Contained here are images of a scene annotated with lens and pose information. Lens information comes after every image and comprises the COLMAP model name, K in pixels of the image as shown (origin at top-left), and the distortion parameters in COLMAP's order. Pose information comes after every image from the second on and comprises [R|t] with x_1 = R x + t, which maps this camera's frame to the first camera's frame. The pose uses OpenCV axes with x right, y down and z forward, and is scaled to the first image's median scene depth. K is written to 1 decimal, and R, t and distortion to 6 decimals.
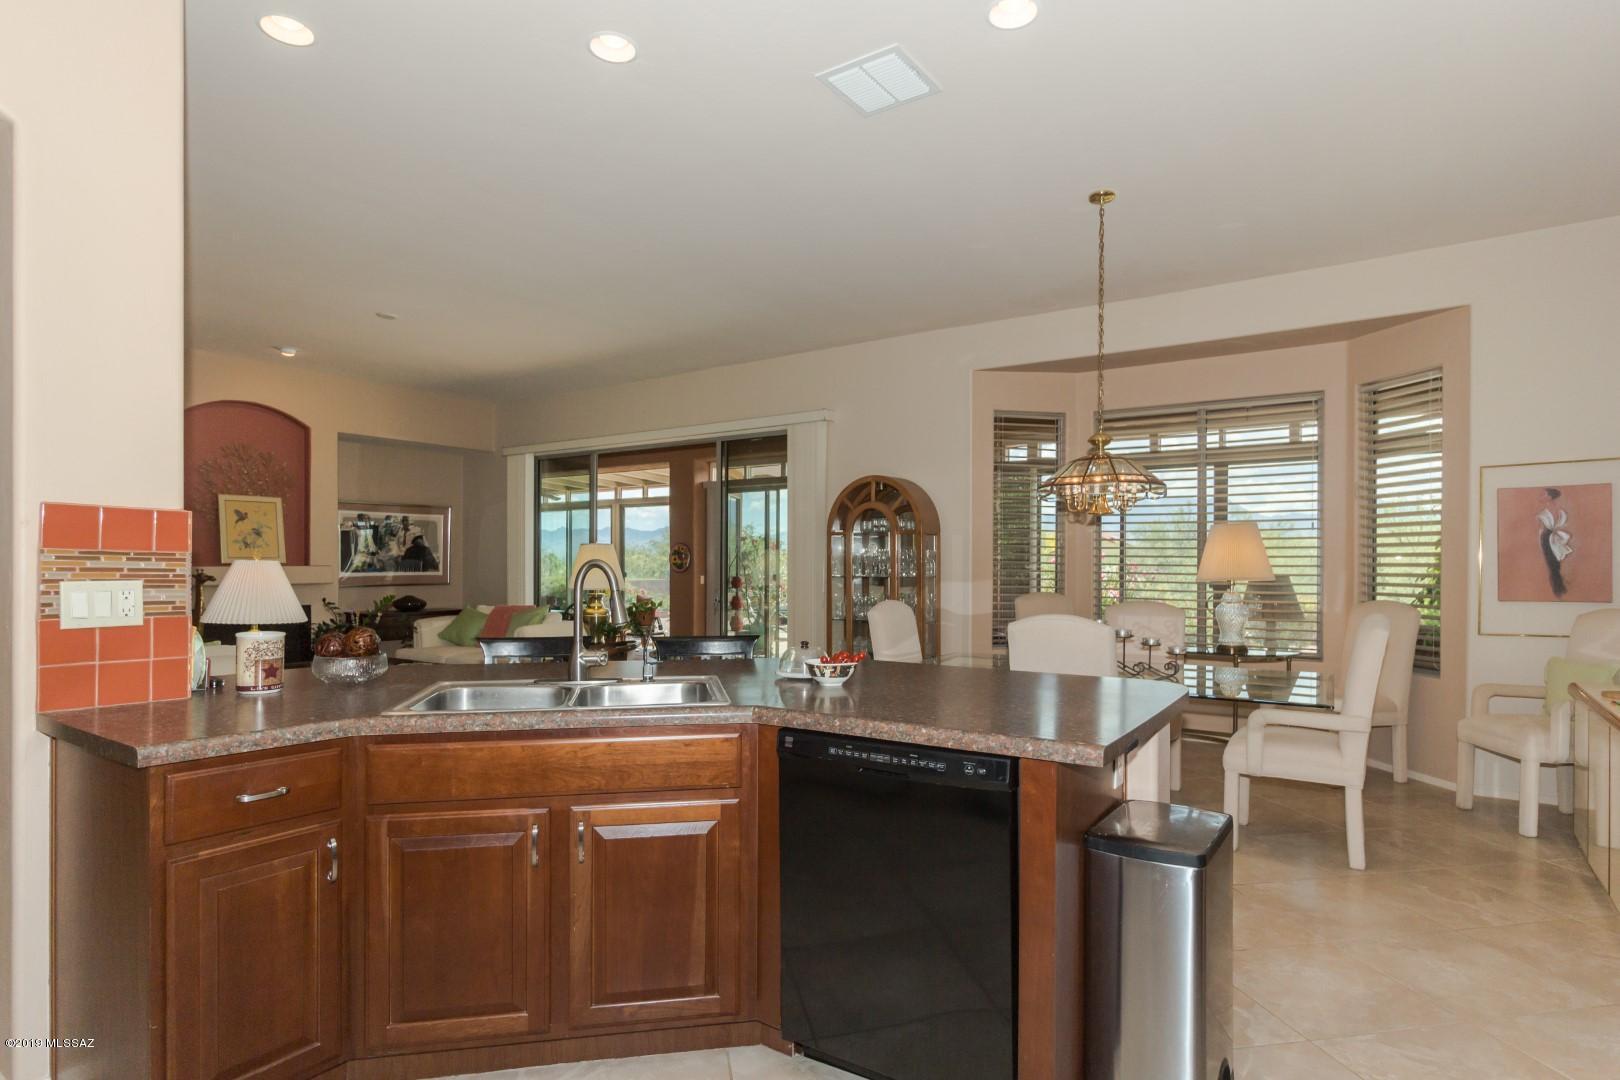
lens RADIAL K [[851.6, 0, 811.9], [0, 851.6, 553.9], [0, 0, 1]] dist [0.001376, 0.002425]
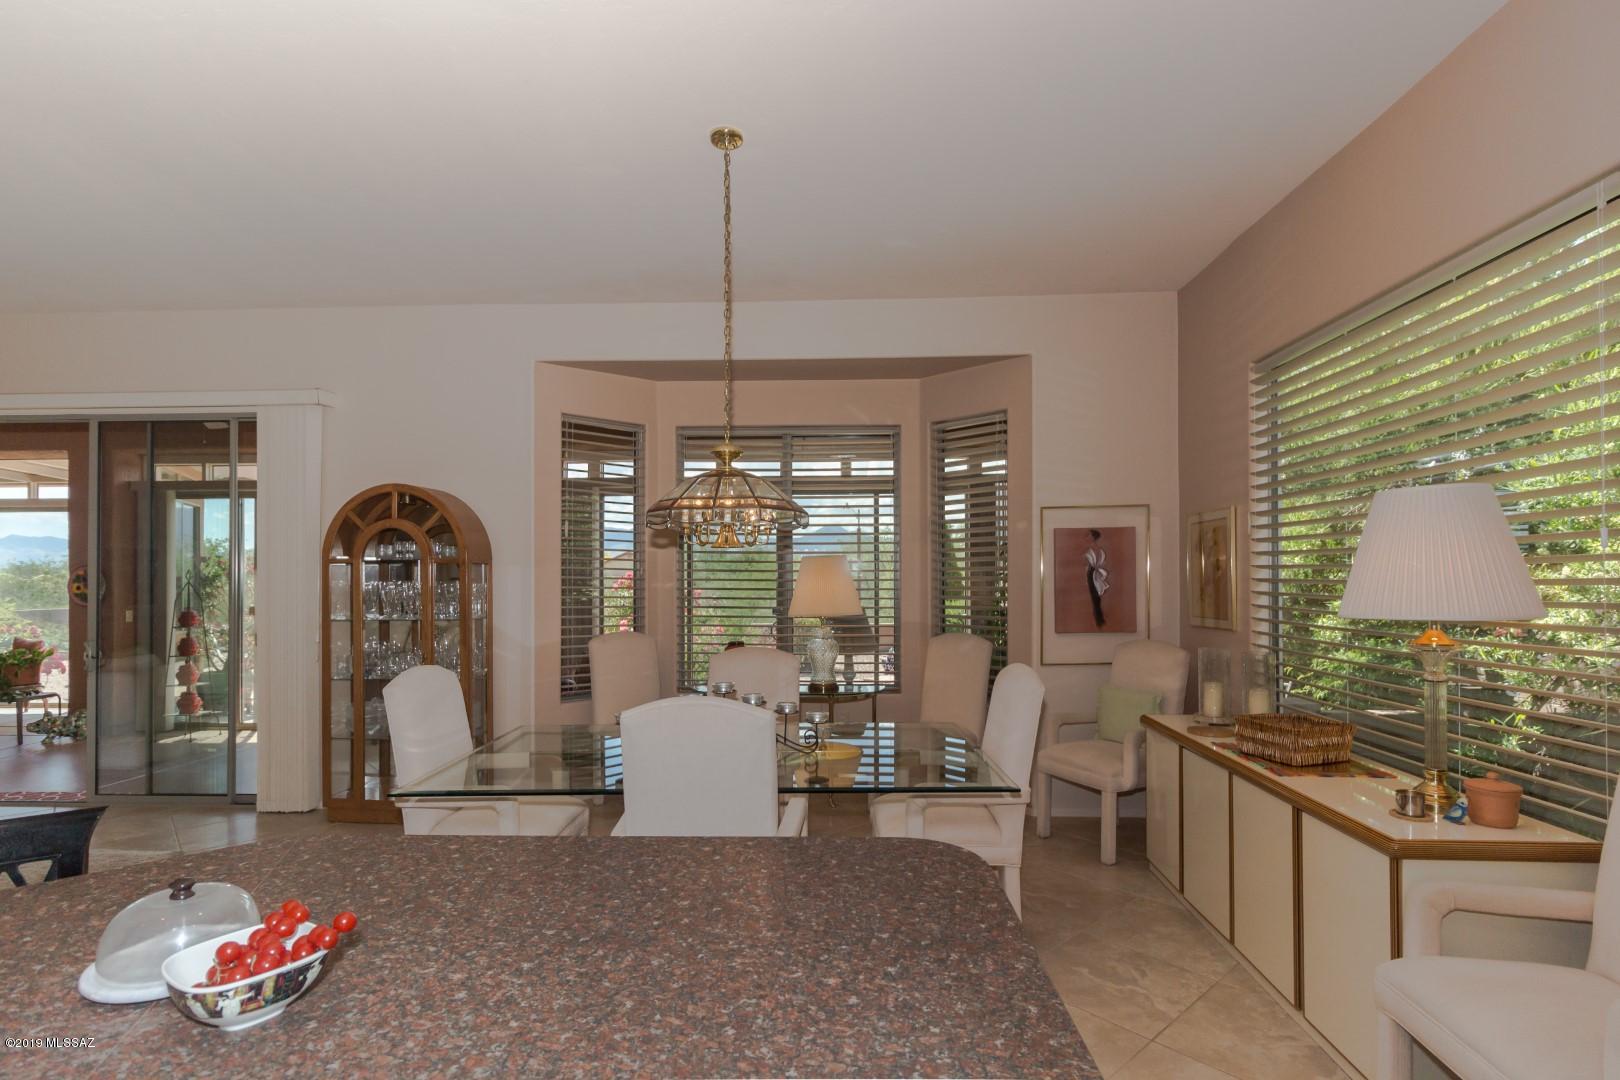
lens RADIAL K [[780.0, 0, 824.5], [0, 780.0, 570.5], [0, 0, 1]] dist [0.004193, 0.001255]
pose [[0.841683, -0.002251, 0.539967, 0.020024], [0.001324, 0.999997, 0.002106, -0.018030], [-0.539970, -0.001057, 0.841683, 0.229115]]
